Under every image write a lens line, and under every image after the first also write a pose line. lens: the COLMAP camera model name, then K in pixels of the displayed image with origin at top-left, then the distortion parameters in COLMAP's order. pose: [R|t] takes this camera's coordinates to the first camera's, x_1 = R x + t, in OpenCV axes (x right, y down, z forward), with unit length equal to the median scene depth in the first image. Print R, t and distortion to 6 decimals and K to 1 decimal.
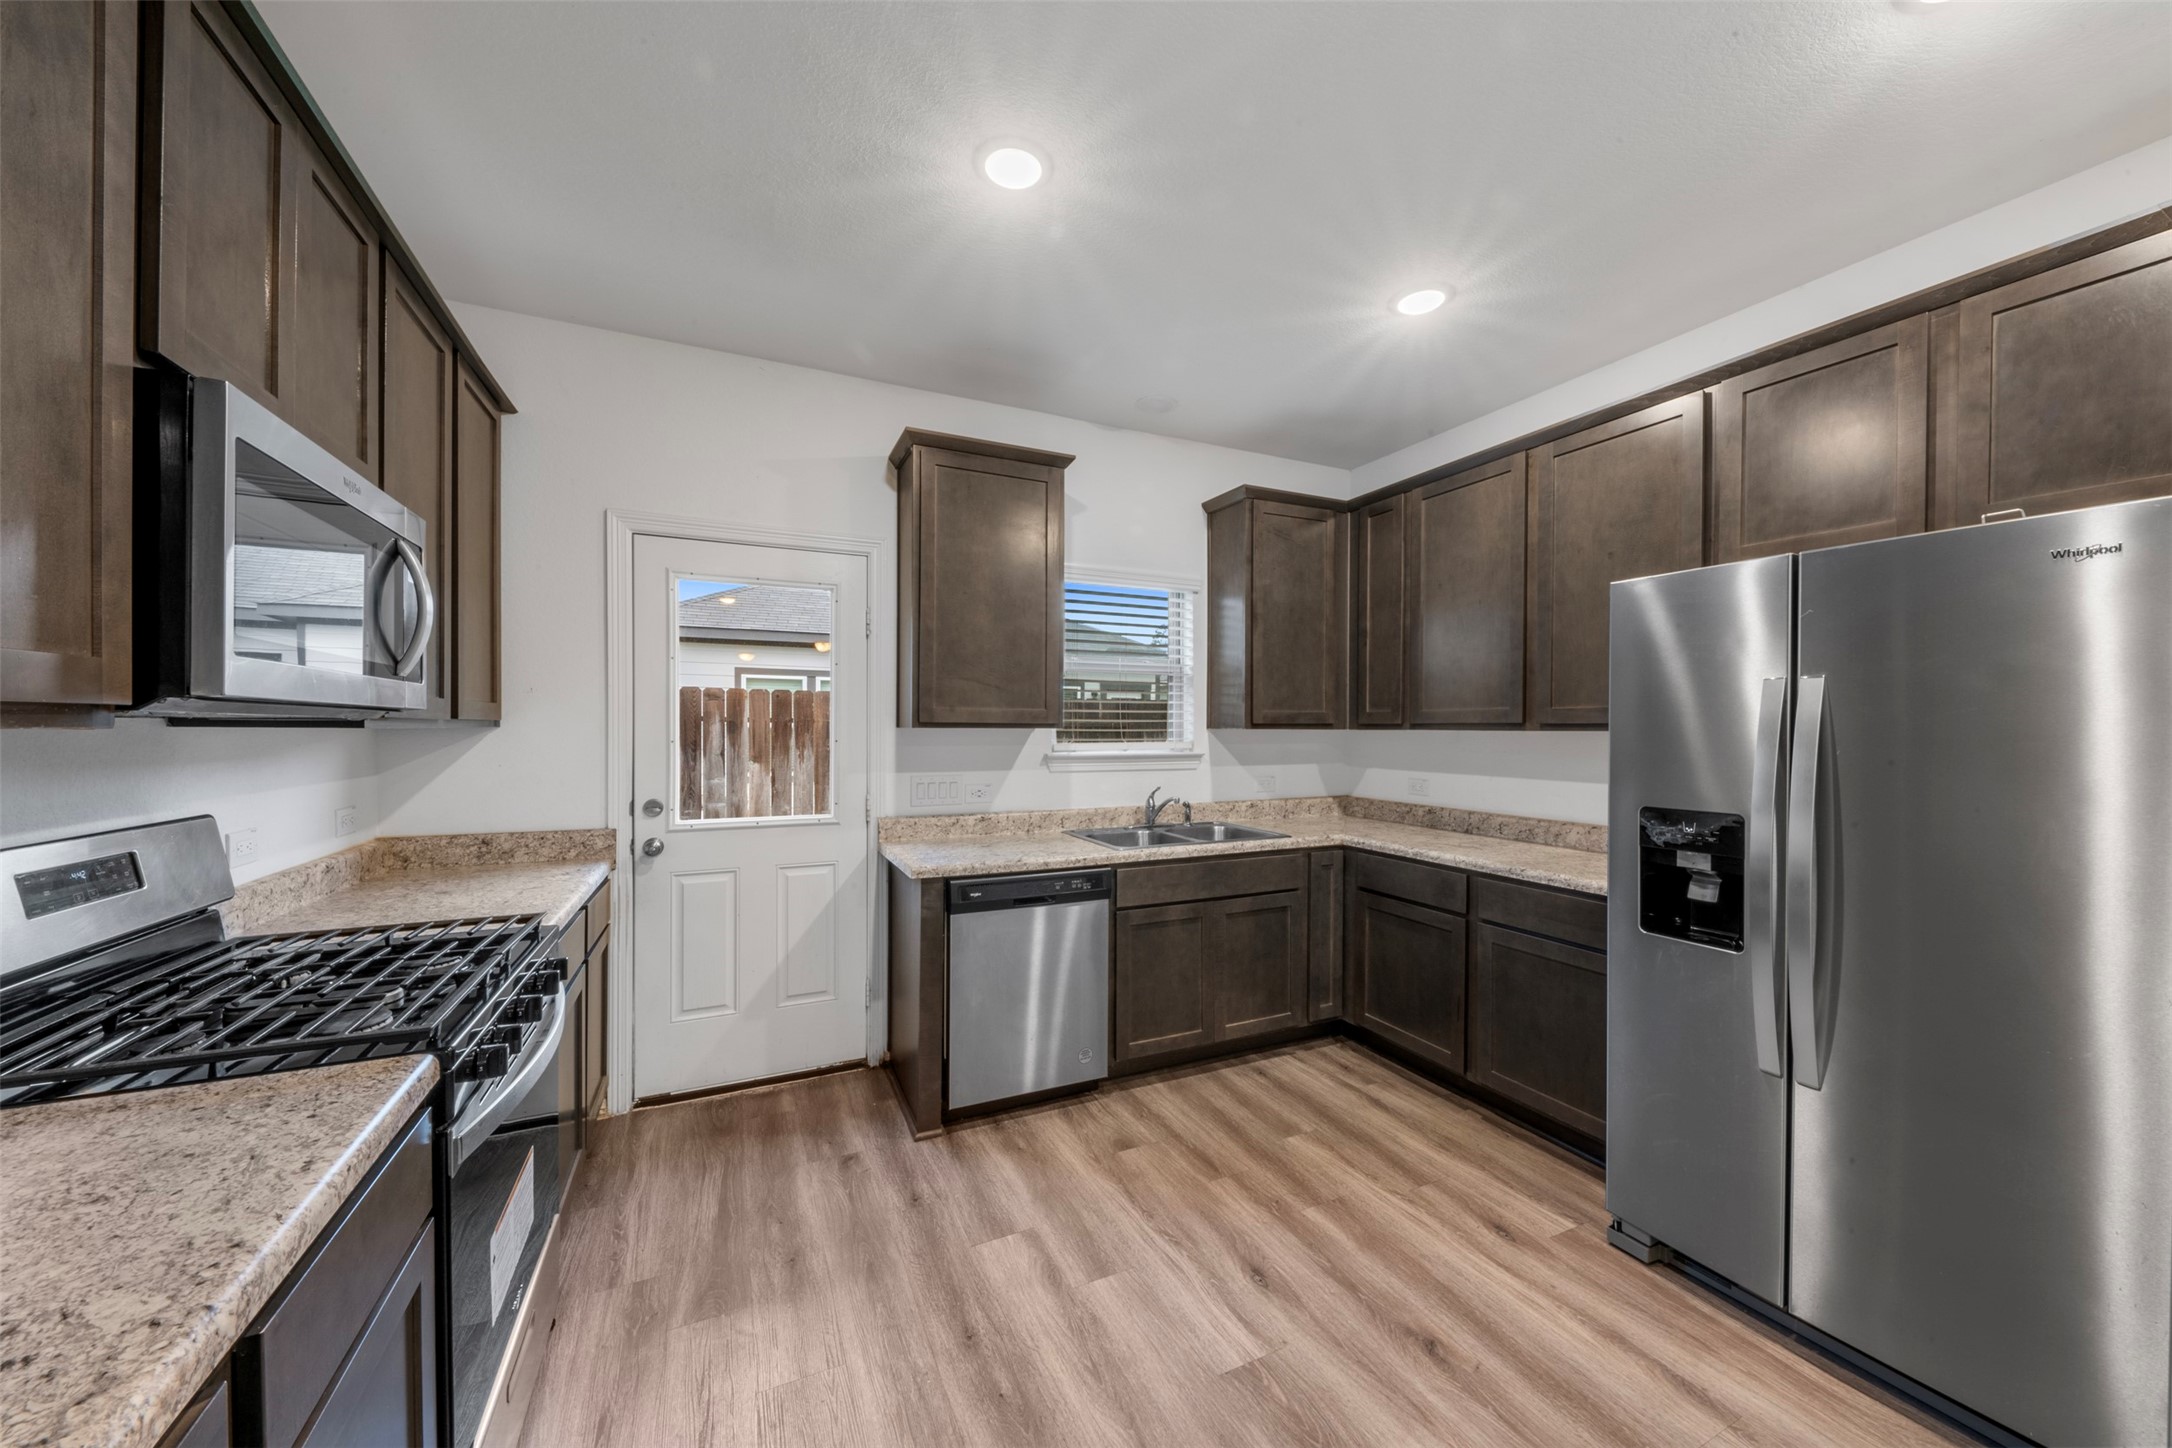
lens RADIAL K [[777.2, 0, 1086.0], [0, 777.2, 724.0], [0, 0, 1]] dist [-0.000021, -0.000045]
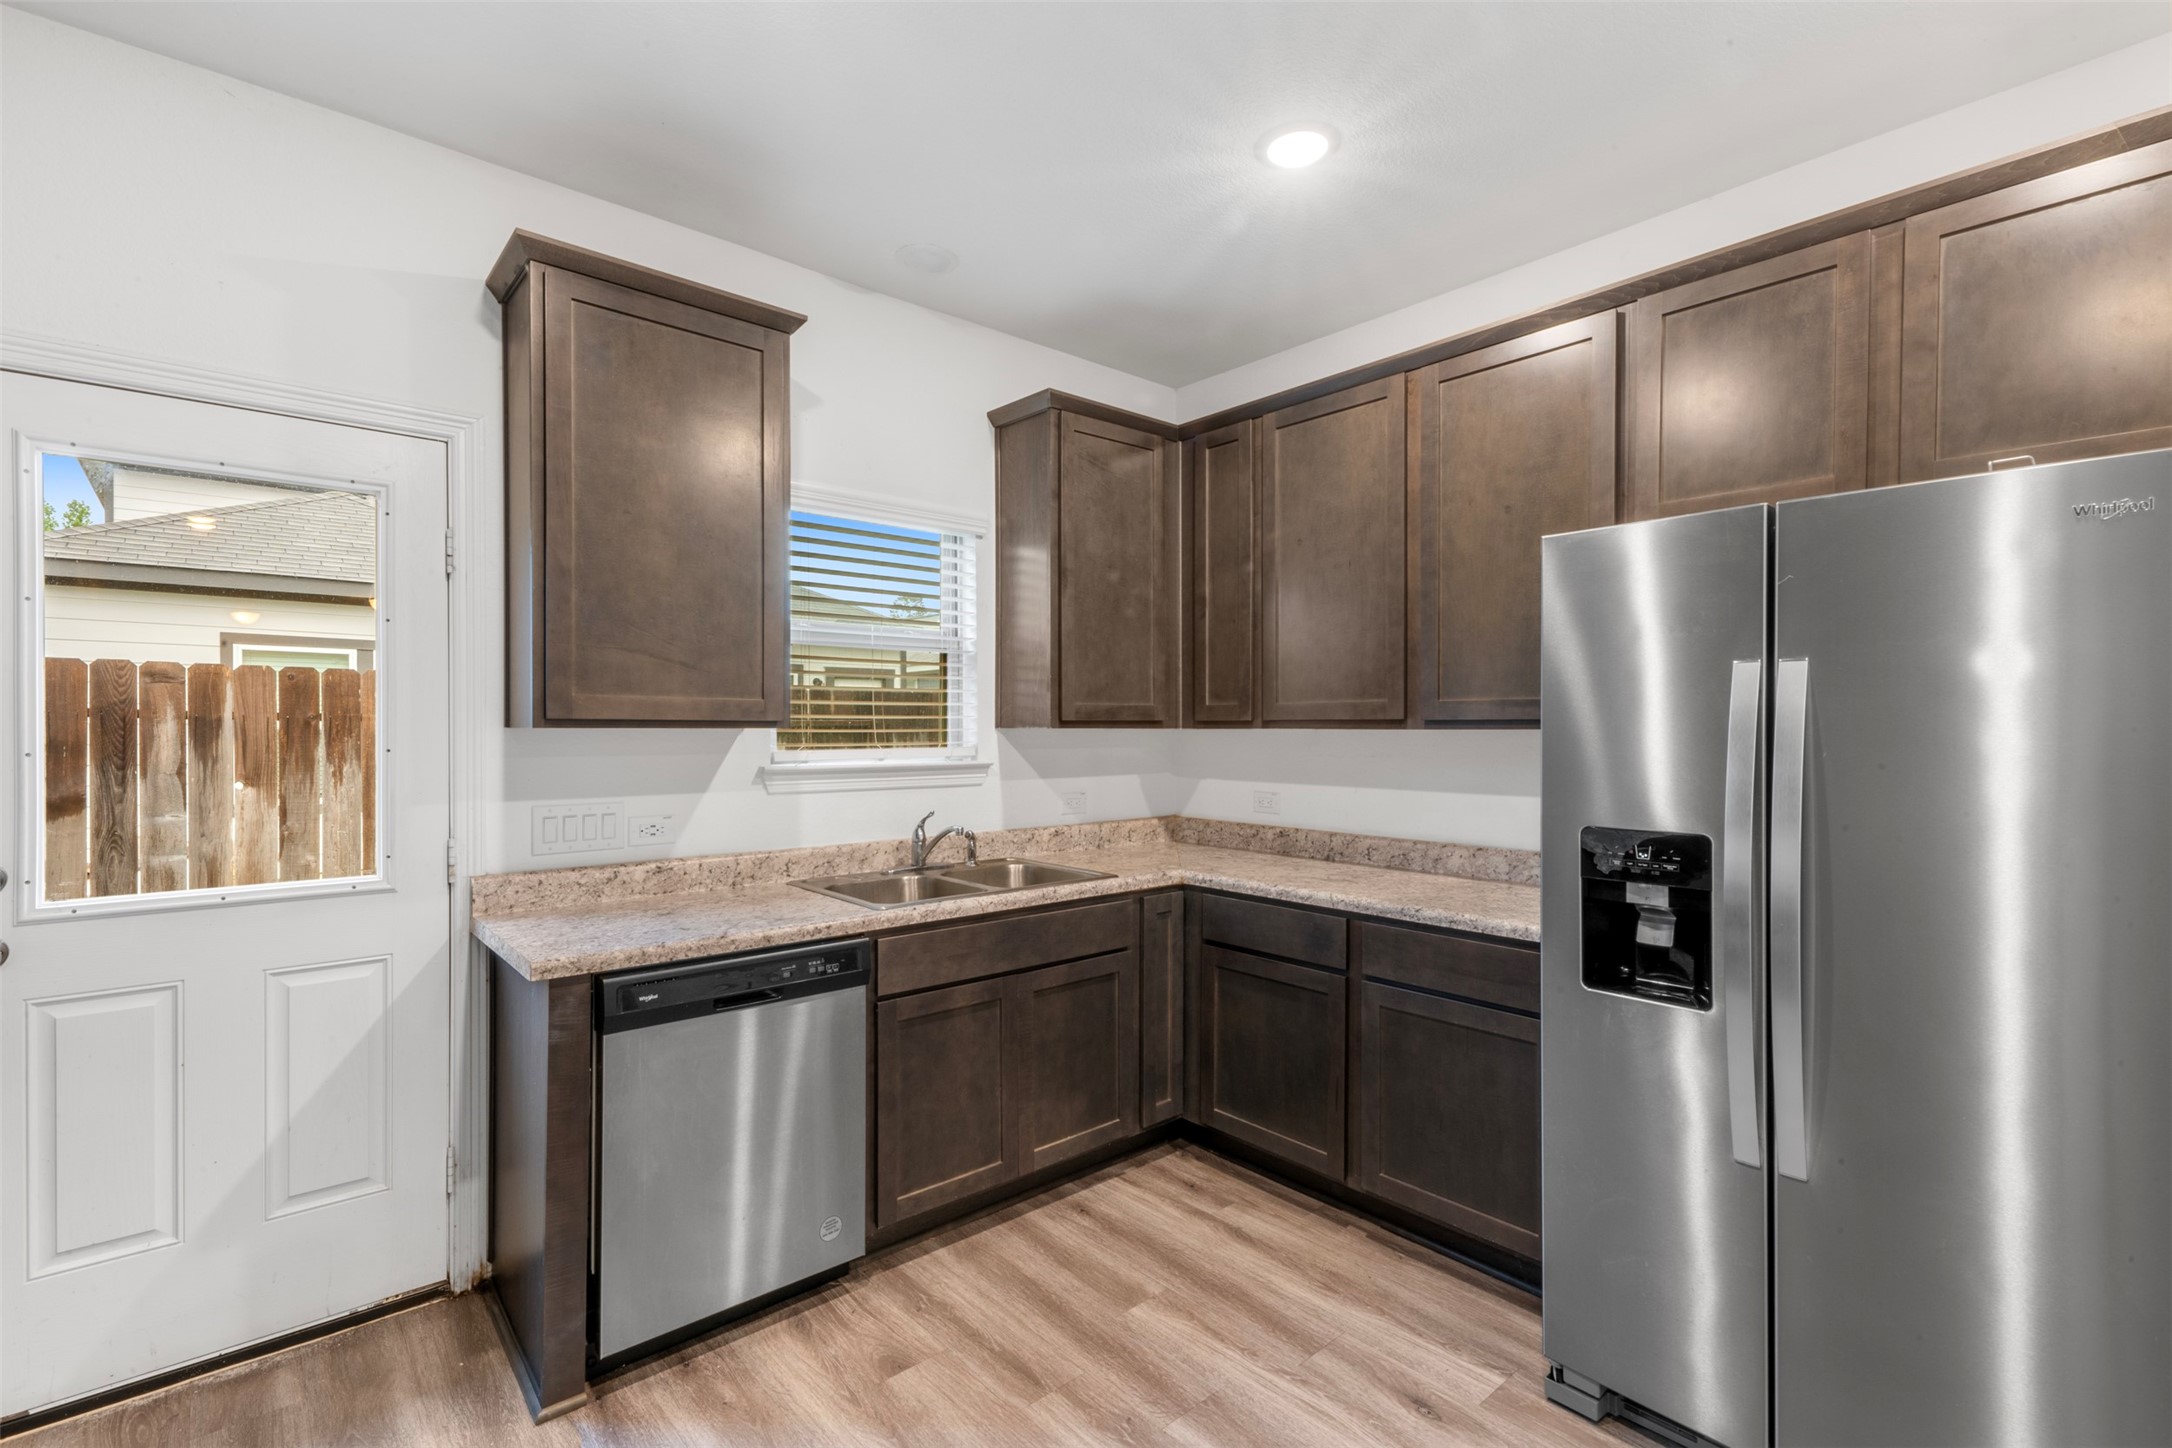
lens RADIAL K [[989.4, 0, 1088.6], [0, 989.4, 729.0], [0, 0, 1]] dist [0.013058, 0.000705]
pose [[0.960101, -0.003436, 0.279631, -0.022633], [0.001537, 0.999974, 0.007011, 0.000883], [-0.279648, -0.006302, 0.960082, 0.127893]]
